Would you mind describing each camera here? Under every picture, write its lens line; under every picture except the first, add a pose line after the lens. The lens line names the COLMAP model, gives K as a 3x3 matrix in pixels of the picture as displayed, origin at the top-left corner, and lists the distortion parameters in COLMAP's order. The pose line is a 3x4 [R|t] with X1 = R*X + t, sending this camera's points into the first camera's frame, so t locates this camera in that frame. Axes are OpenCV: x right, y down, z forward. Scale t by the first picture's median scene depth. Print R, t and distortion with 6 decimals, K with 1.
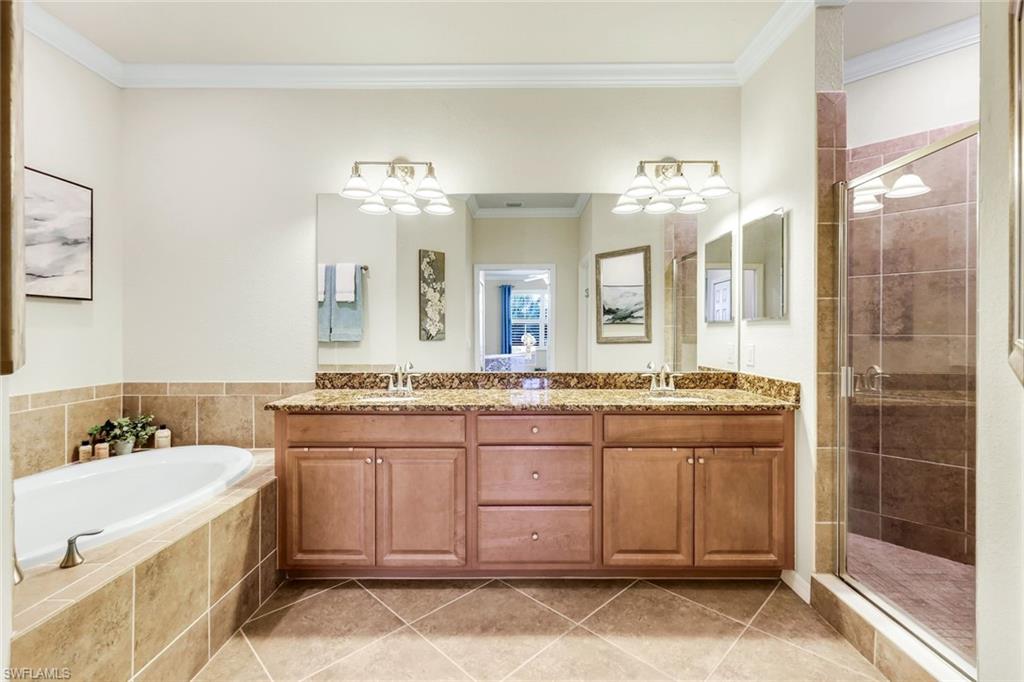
lens RADIAL K [[450.8, 0, 511.9], [0, 450.8, 336.3], [0, 0, 1]] dist [0.002076, -0.000095]
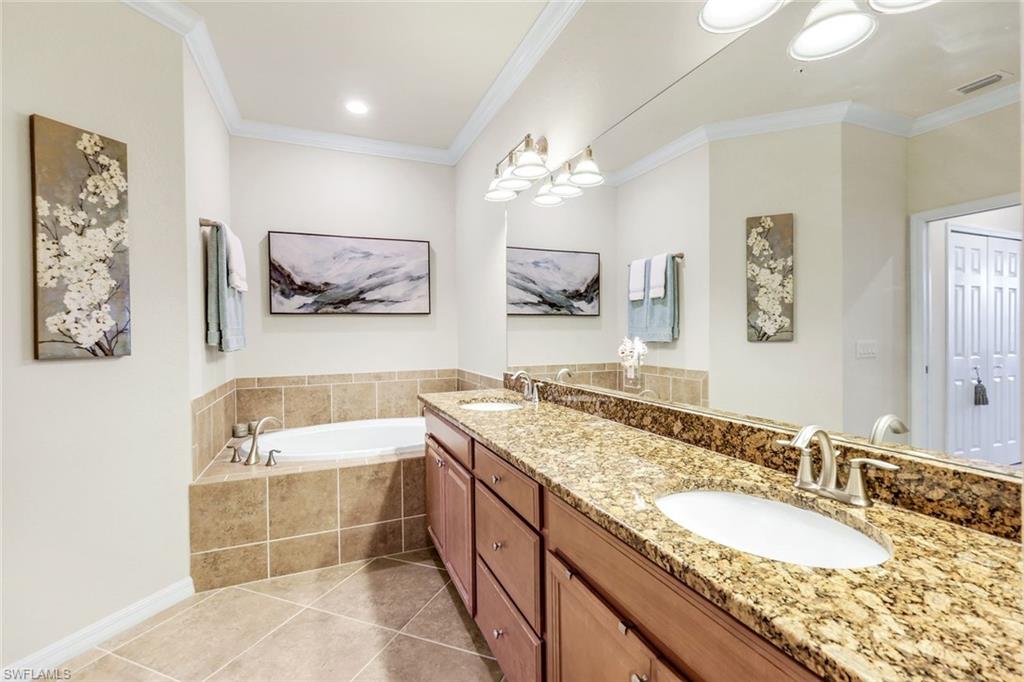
lens RADIAL K [[450.8, 0, 511.9], [0, 450.8, 336.3], [0, 0, 1]] dist [0.002076, -0.000095]
pose [[0.395321, 0.005897, -0.918524, 0.557034], [0.005305, 0.999948, 0.008703, -0.013658], [0.918528, -0.008314, 0.395269, 0.605447]]
